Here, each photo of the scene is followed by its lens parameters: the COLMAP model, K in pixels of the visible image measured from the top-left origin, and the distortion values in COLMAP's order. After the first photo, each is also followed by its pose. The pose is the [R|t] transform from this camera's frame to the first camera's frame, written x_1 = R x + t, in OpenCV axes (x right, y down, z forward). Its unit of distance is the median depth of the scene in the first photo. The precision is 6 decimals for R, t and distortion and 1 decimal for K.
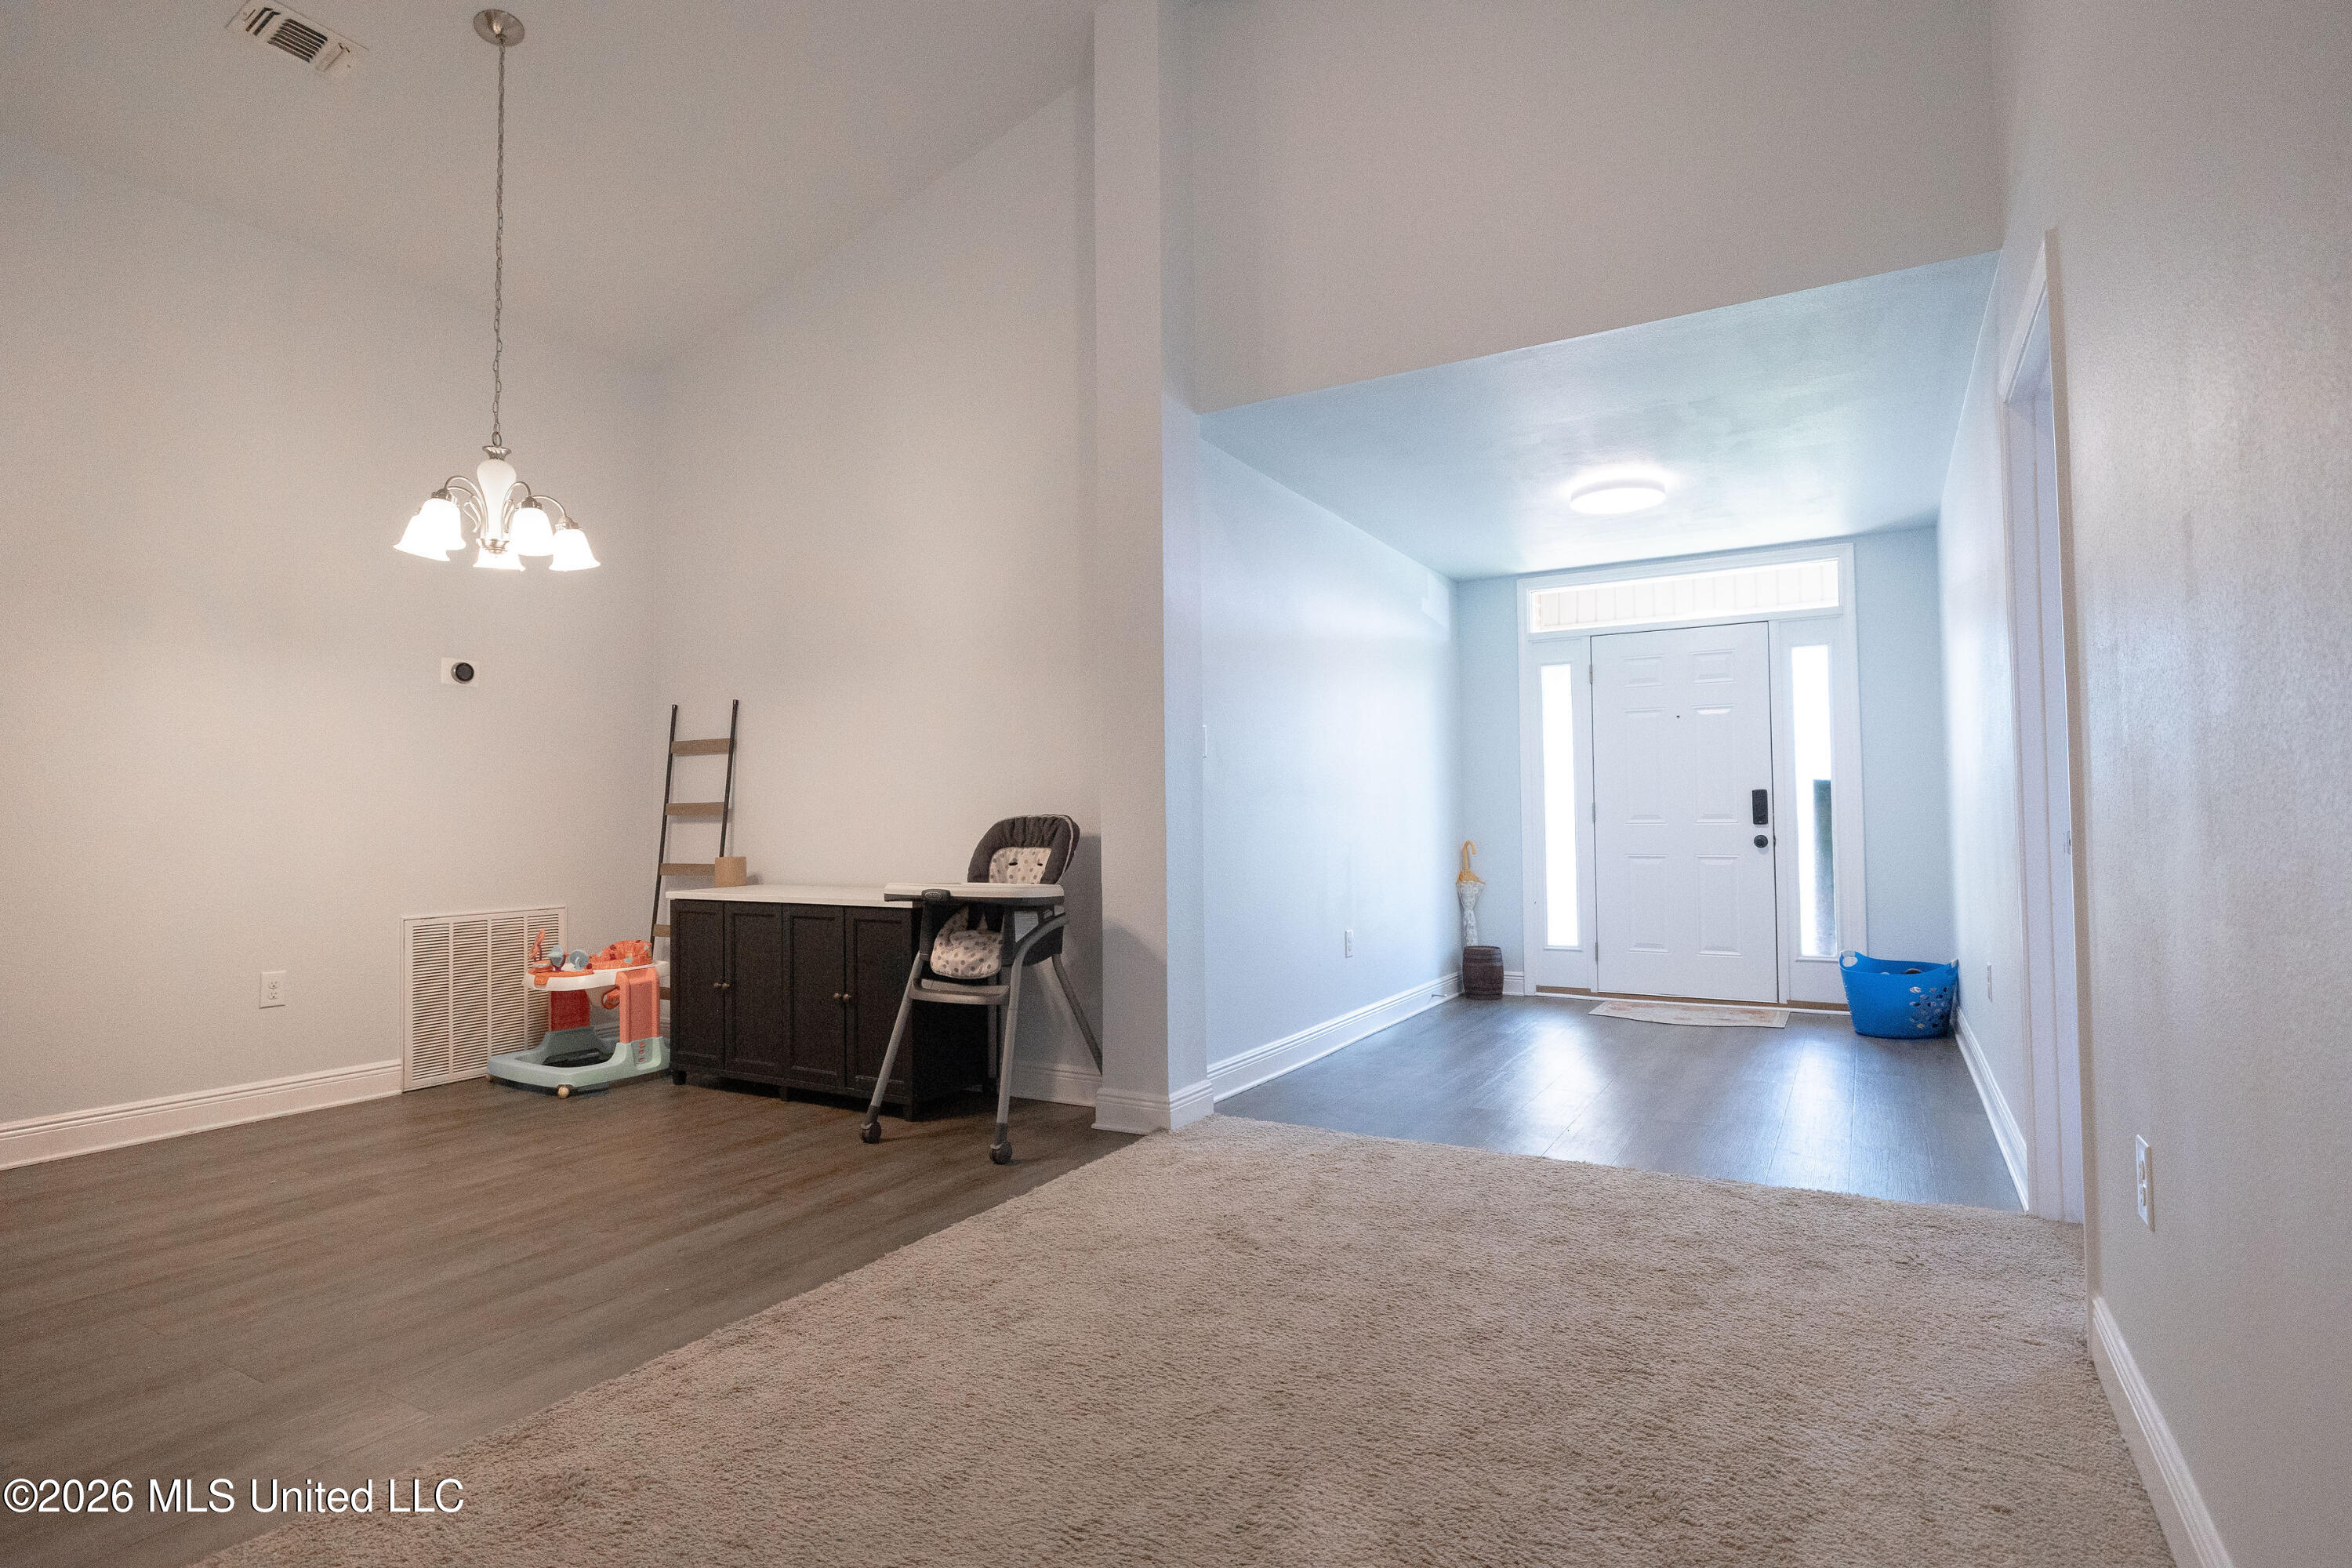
lens RADIAL K [[1166.1, 0, 1181.8], [0, 1166.1, 783.3], [0, 0, 1]] dist [-0.003332, -0.001216]
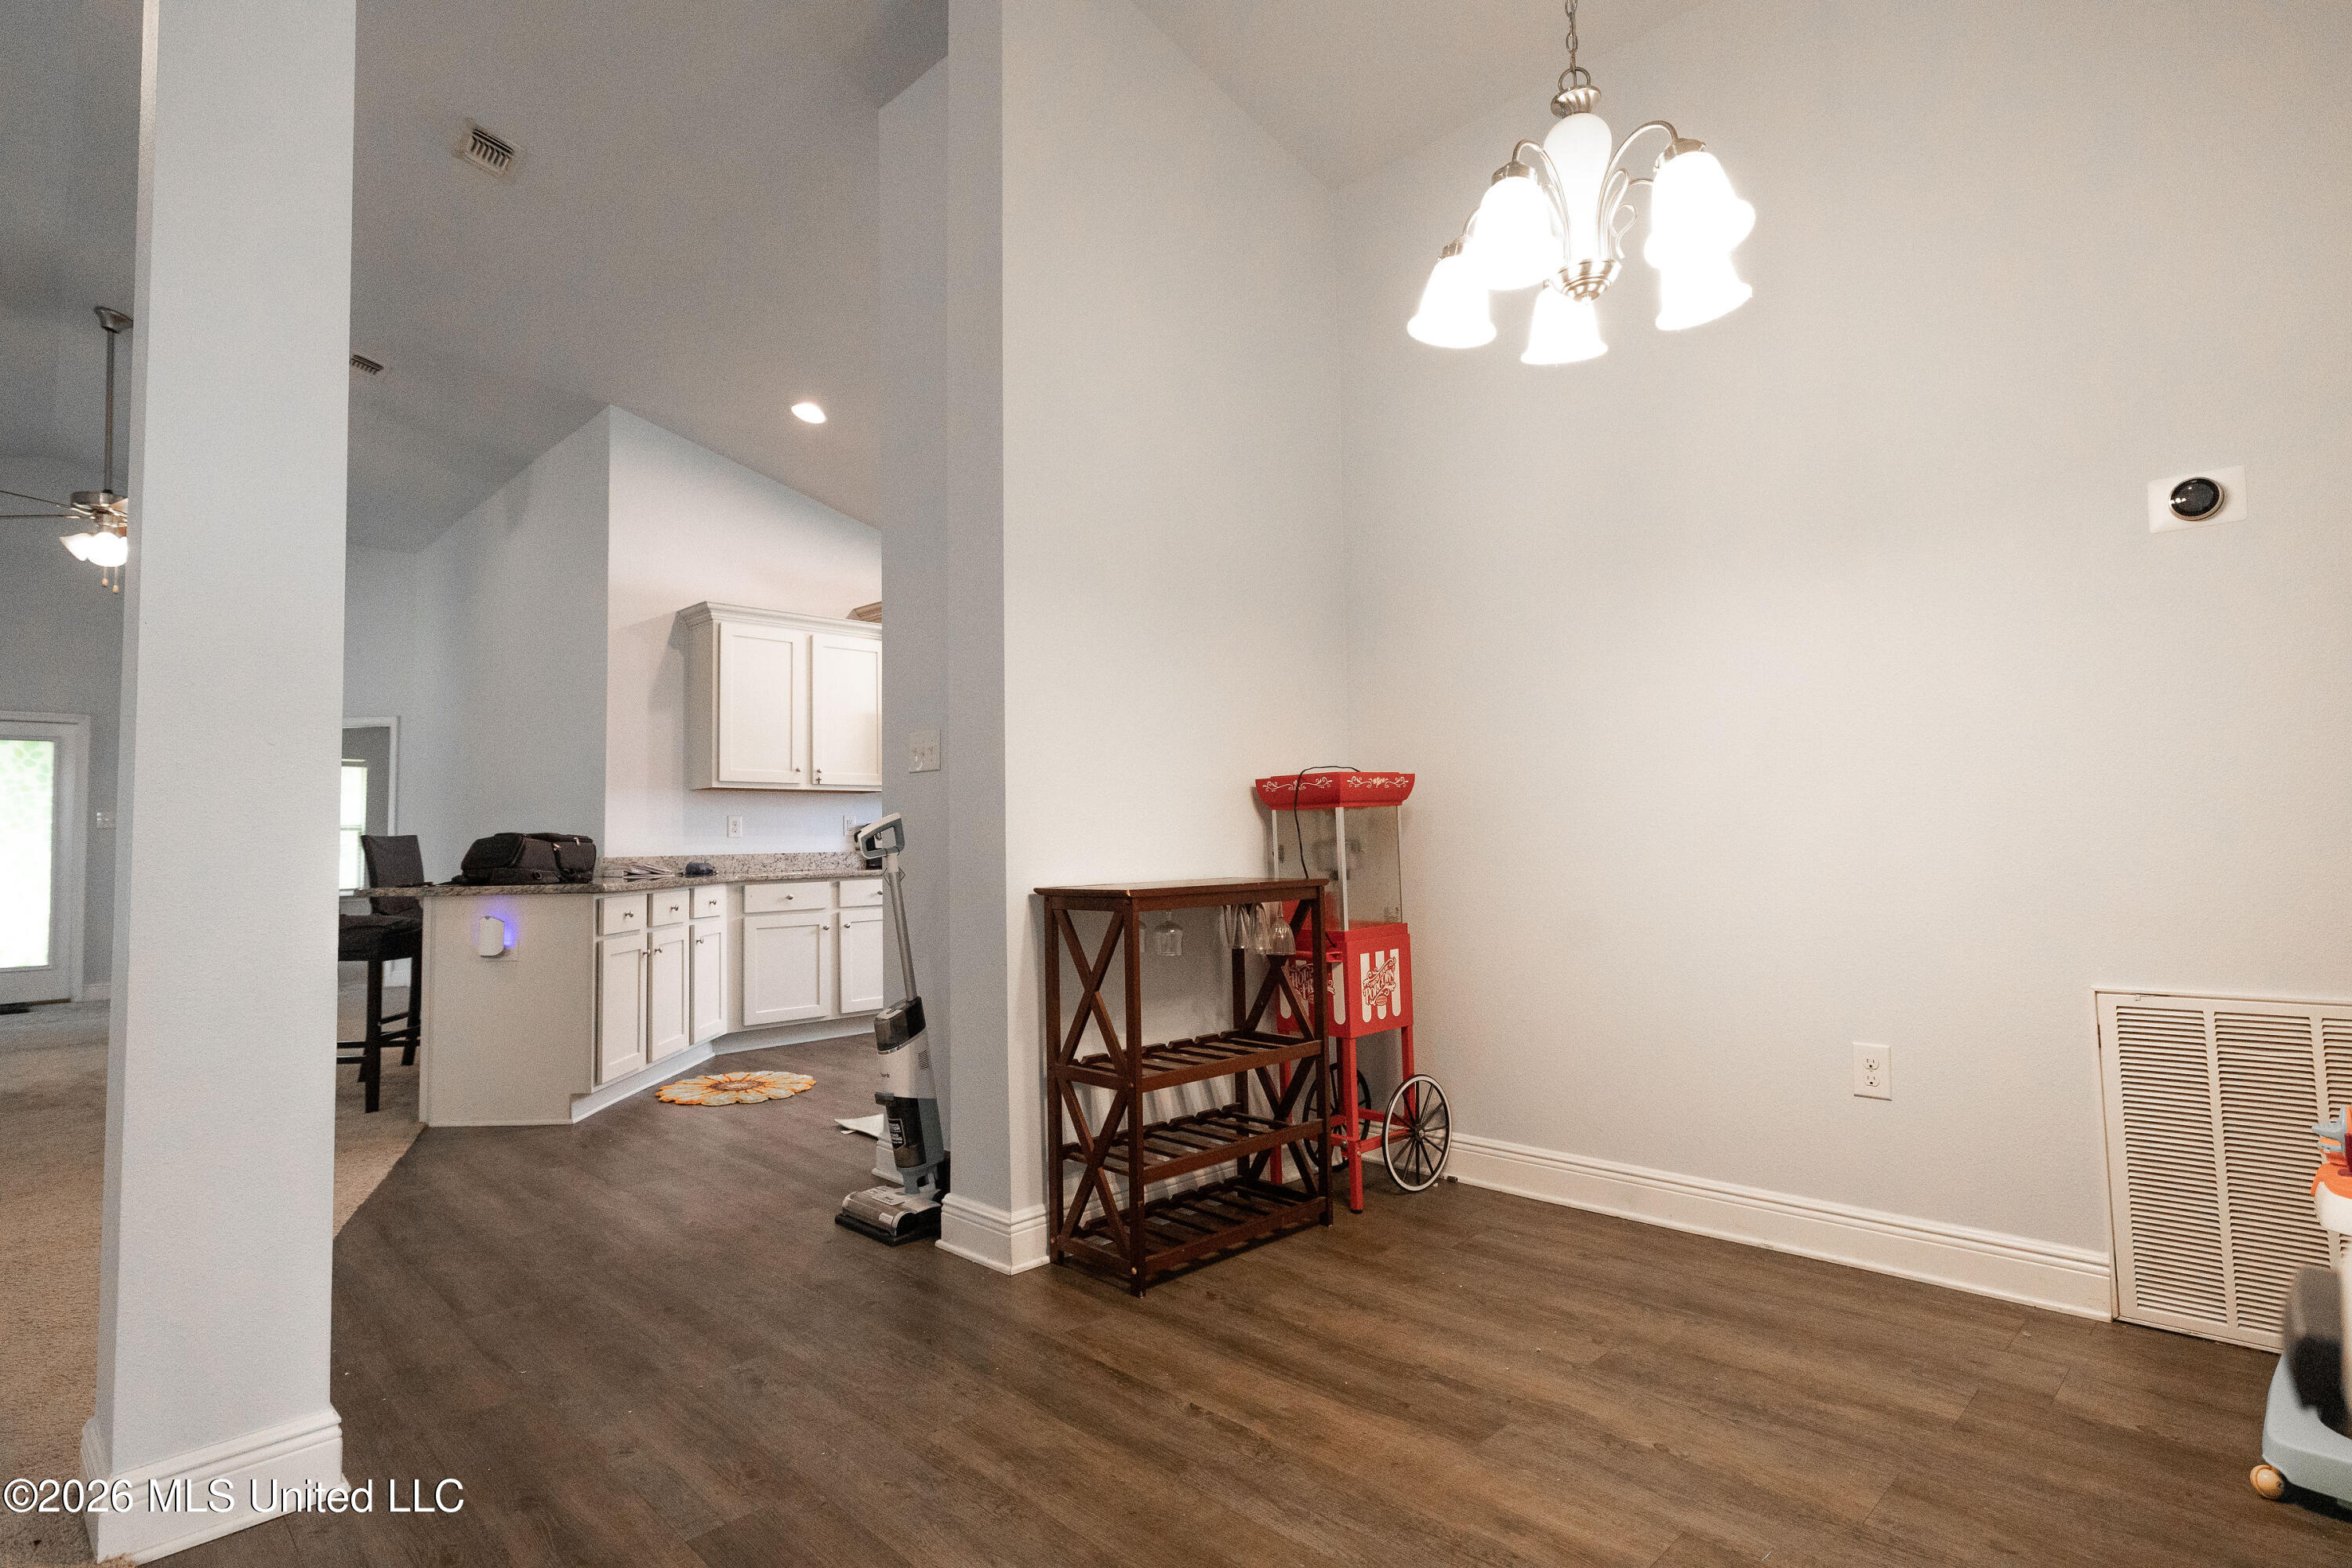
lens RADIAL K [[1166.1, 0, 1176.1], [0, 1166.1, 781.1], [0, 0, 1]] dist [-0.003332, -0.001216]
pose [[-0.256323, -0.042957, -0.965636, -0.041696], [0.053882, 0.996824, -0.058648, 0.029920], [0.965088, -0.067063, -0.253194, 0.730252]]
